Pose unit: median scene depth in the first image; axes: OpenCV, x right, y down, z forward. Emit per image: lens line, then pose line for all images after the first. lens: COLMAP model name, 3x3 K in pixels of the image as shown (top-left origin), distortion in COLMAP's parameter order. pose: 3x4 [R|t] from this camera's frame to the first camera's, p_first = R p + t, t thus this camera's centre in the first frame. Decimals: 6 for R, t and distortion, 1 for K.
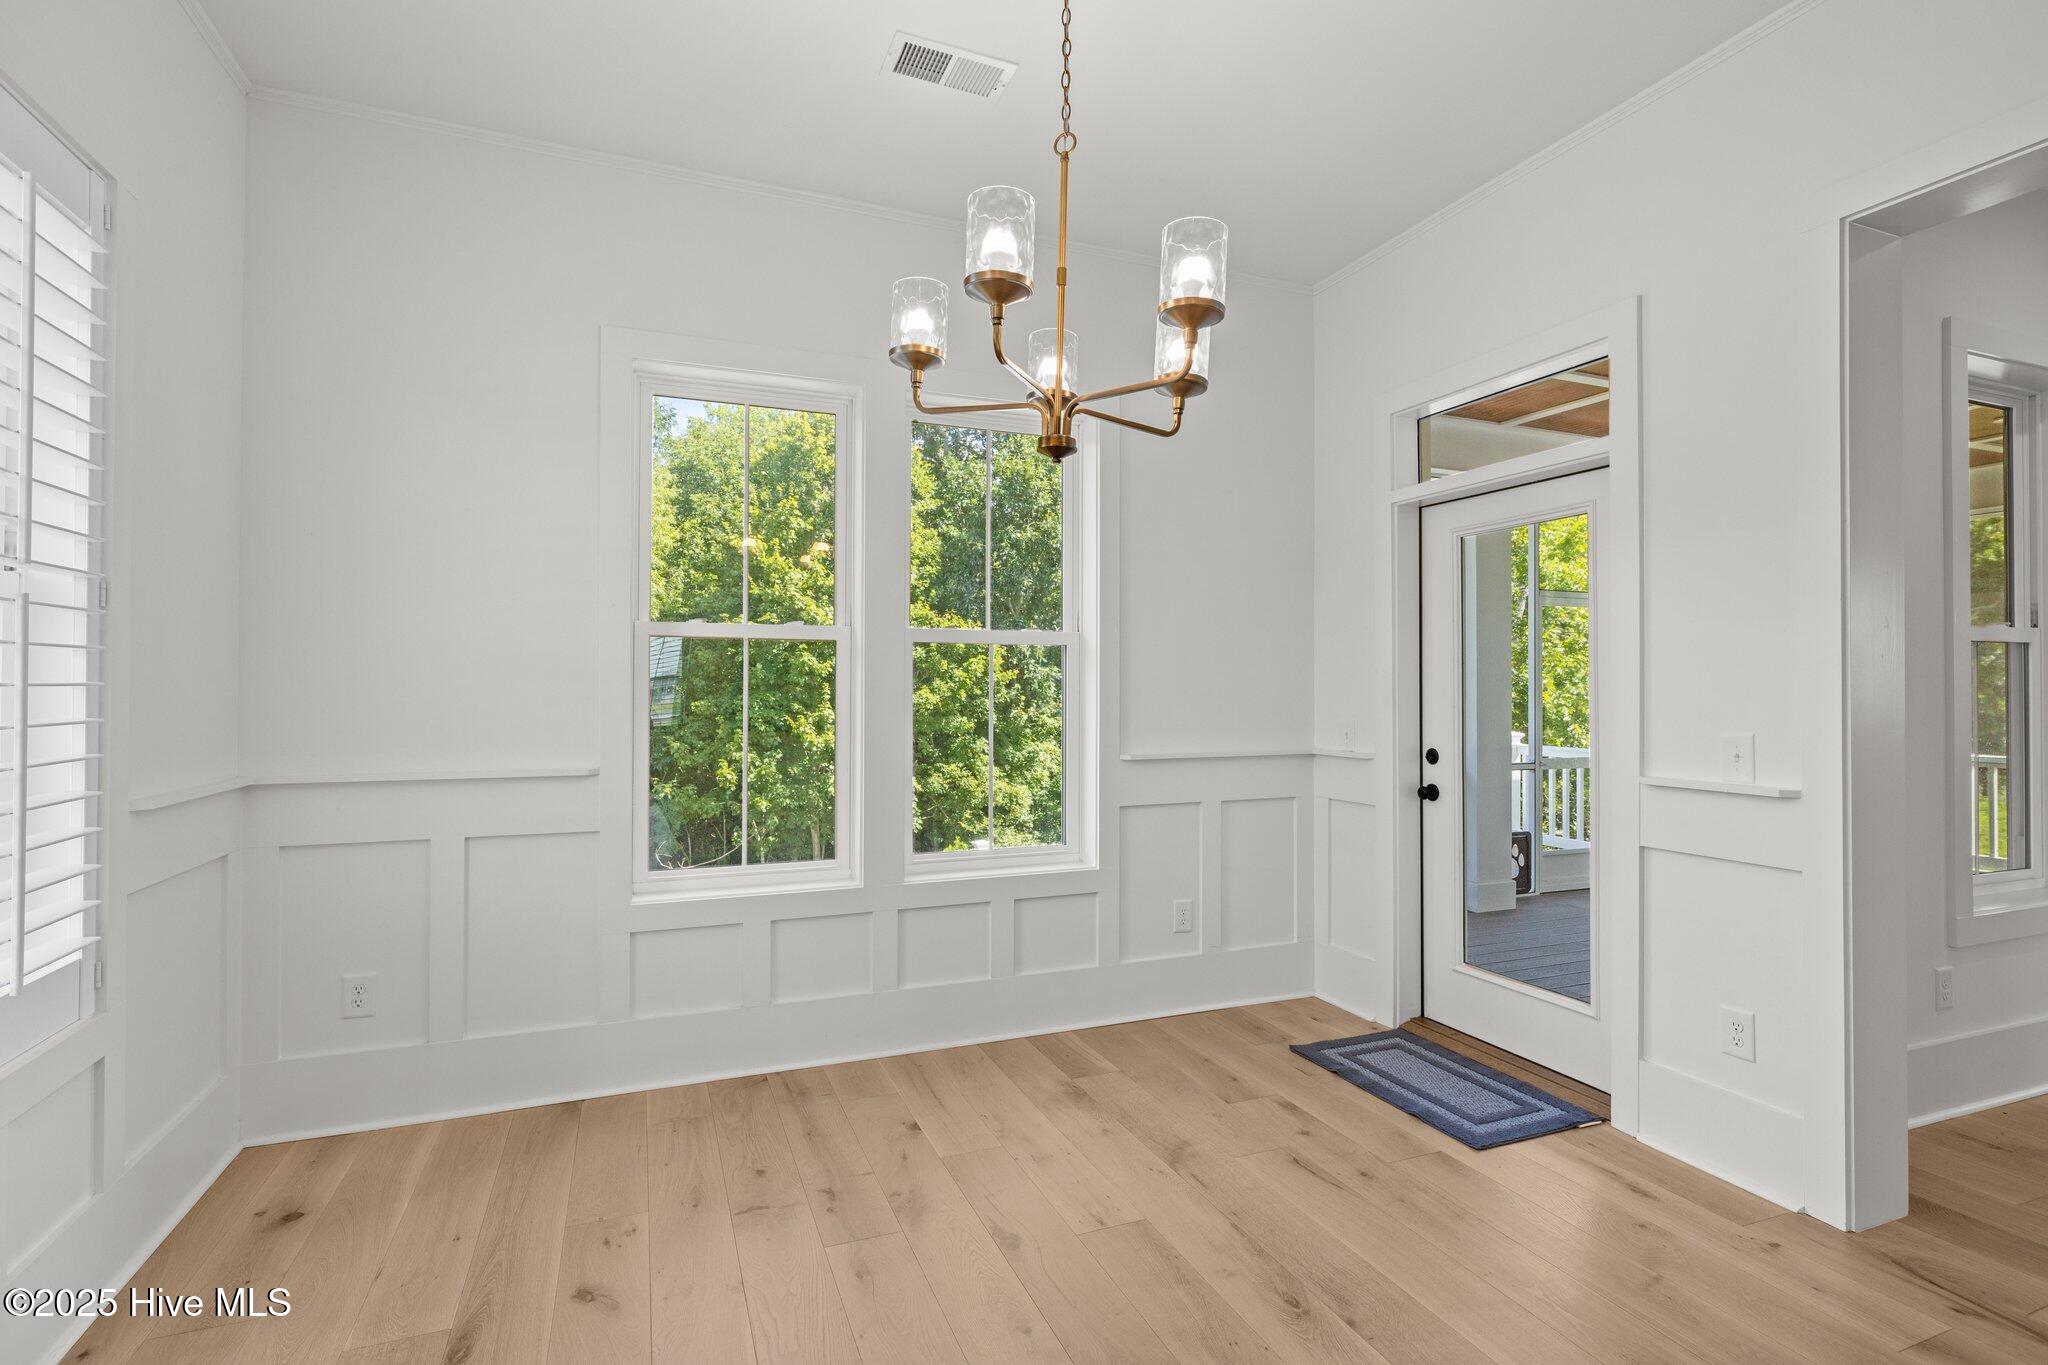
lens RADIAL K [[984.3, 0, 1026.7], [0, 984.3, 676.3], [0, 0, 1]] dist [-0.004772, 0.001299]
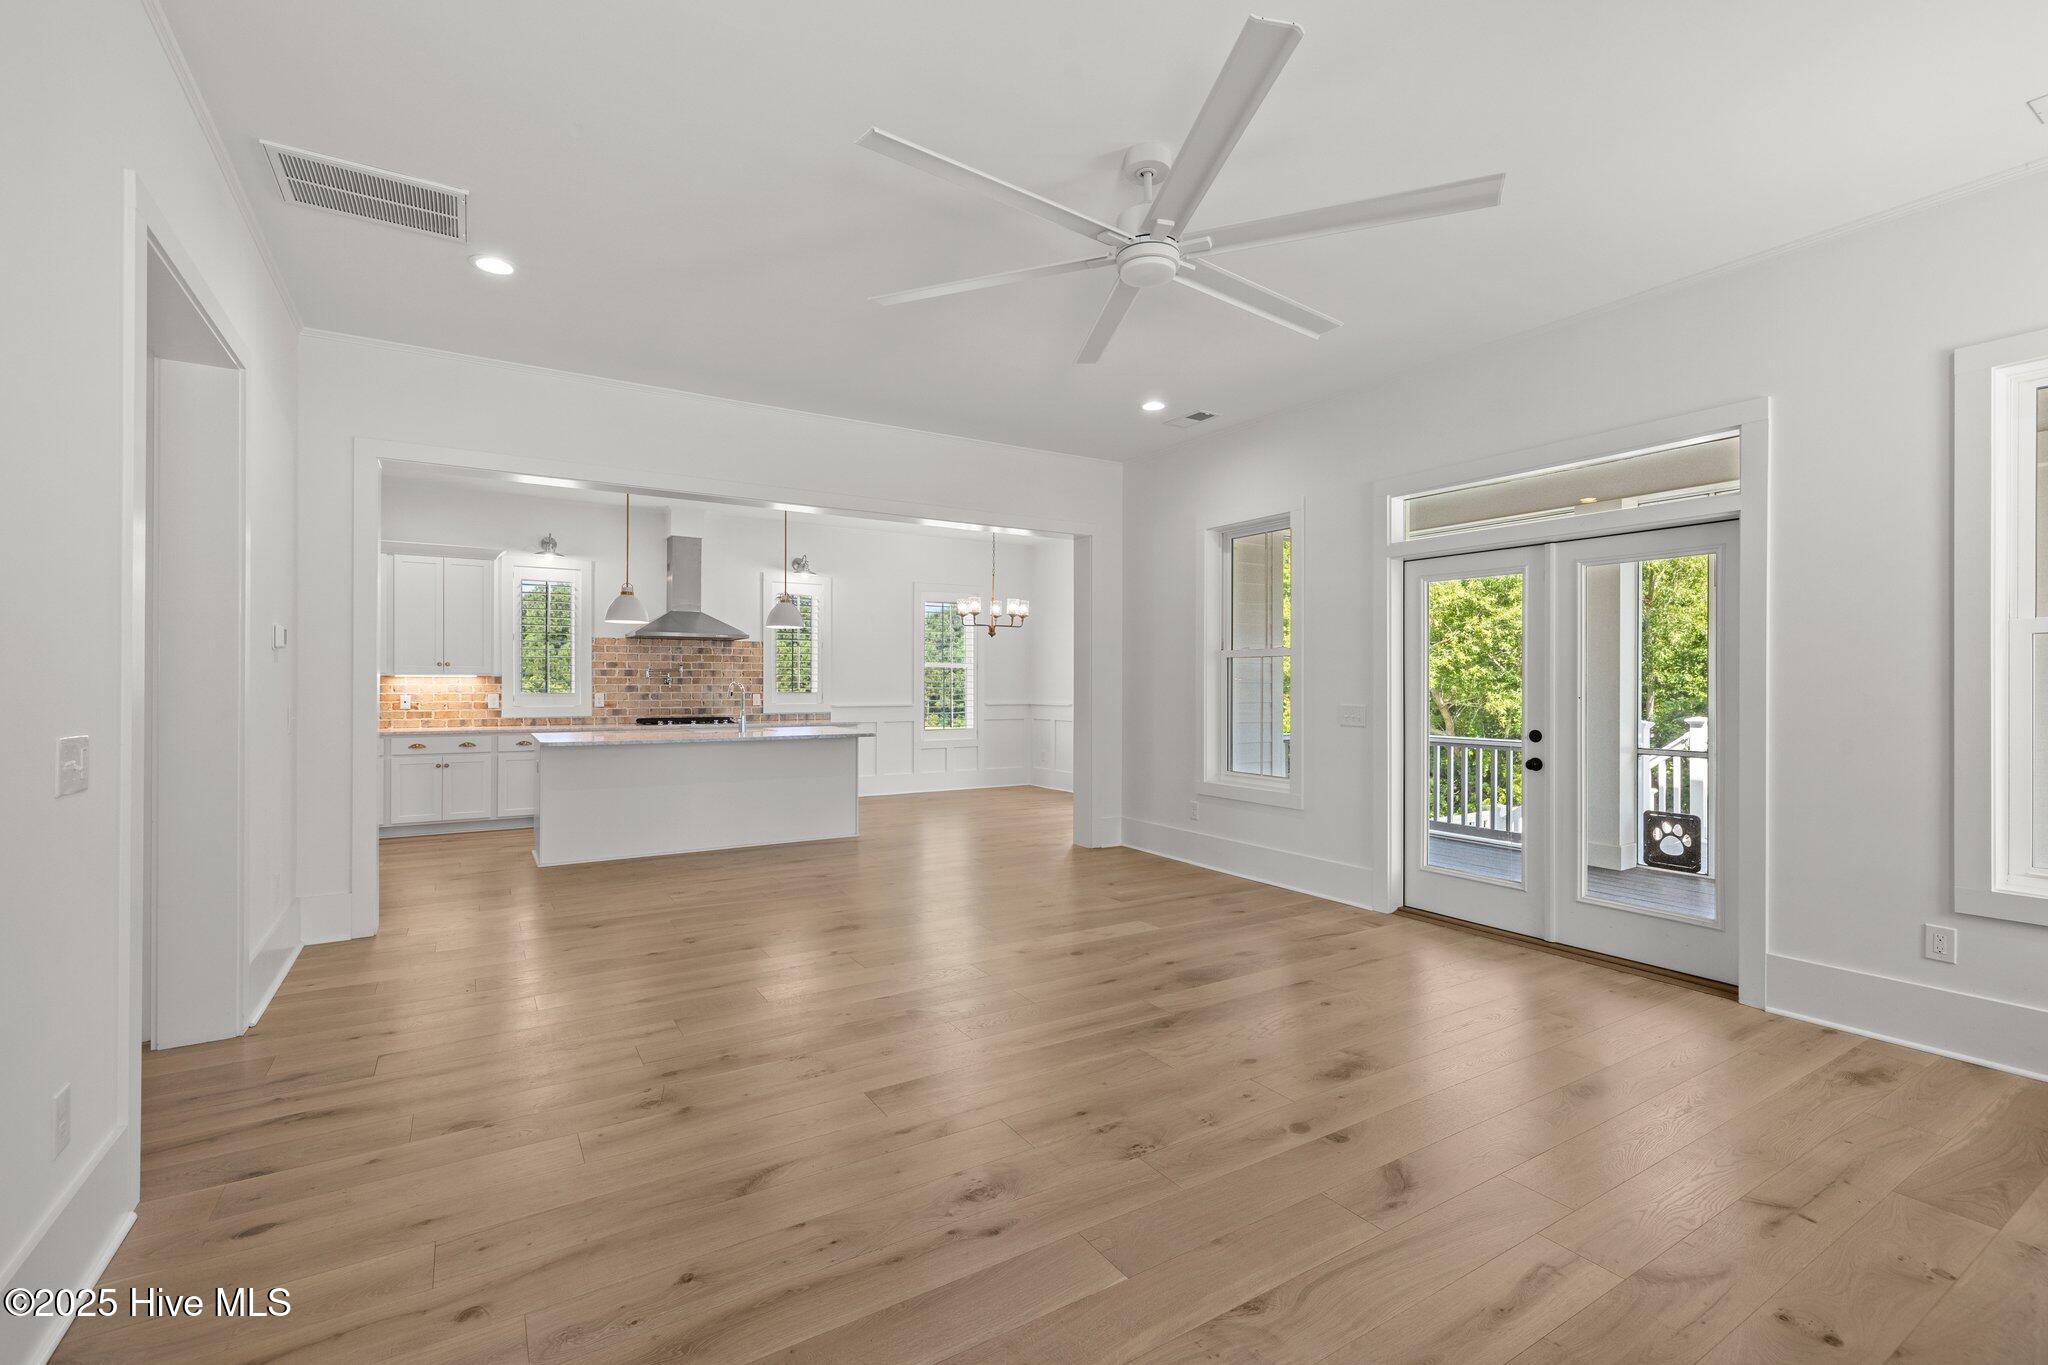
lens RADIAL K [[879.2, 0, 1025.1], [0, 879.2, 683.3], [0, 0, 1]] dist [0.006070, -0.000278]
pose [[0.192730, -0.003542, -0.981245, 3.020687], [0.010141, 0.999947, -0.001618, 0.019432], [0.981199, -0.009639, 0.192755, 0.202537]]
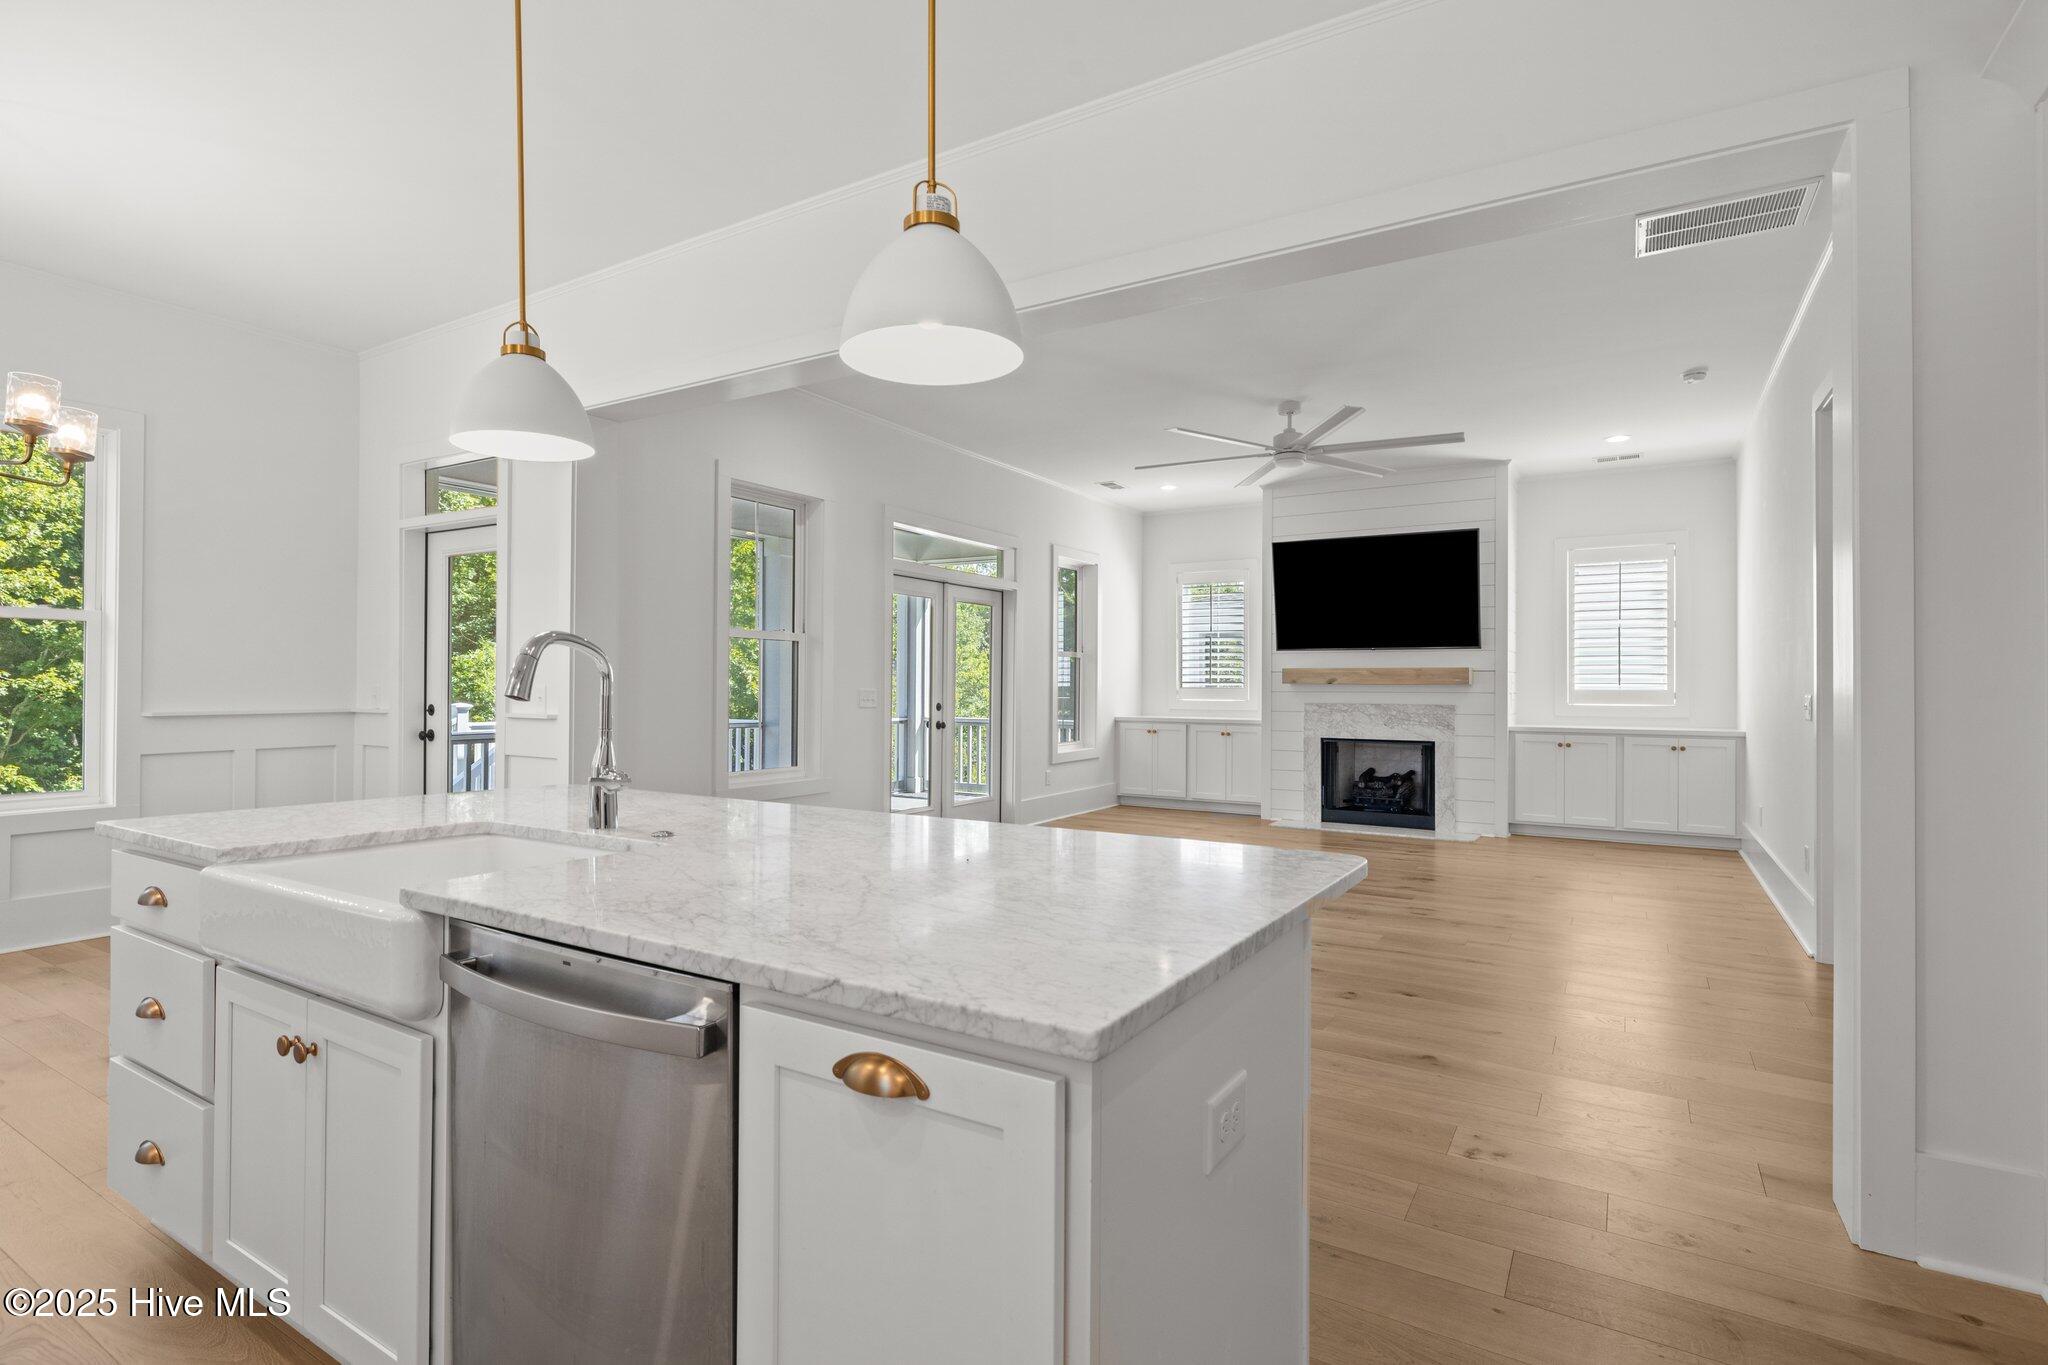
lens RADIAL K [[984.3, 0, 1021.9], [0, 984.3, 679.2], [0, 0, 1]] dist [-0.004772, 0.001299]
pose [[0.796279, 0.004592, 0.604912, 0.306859], [-0.009776, 0.999938, 0.005277, 0.028001], [-0.604850, -0.010116, 0.796275, -0.840435]]
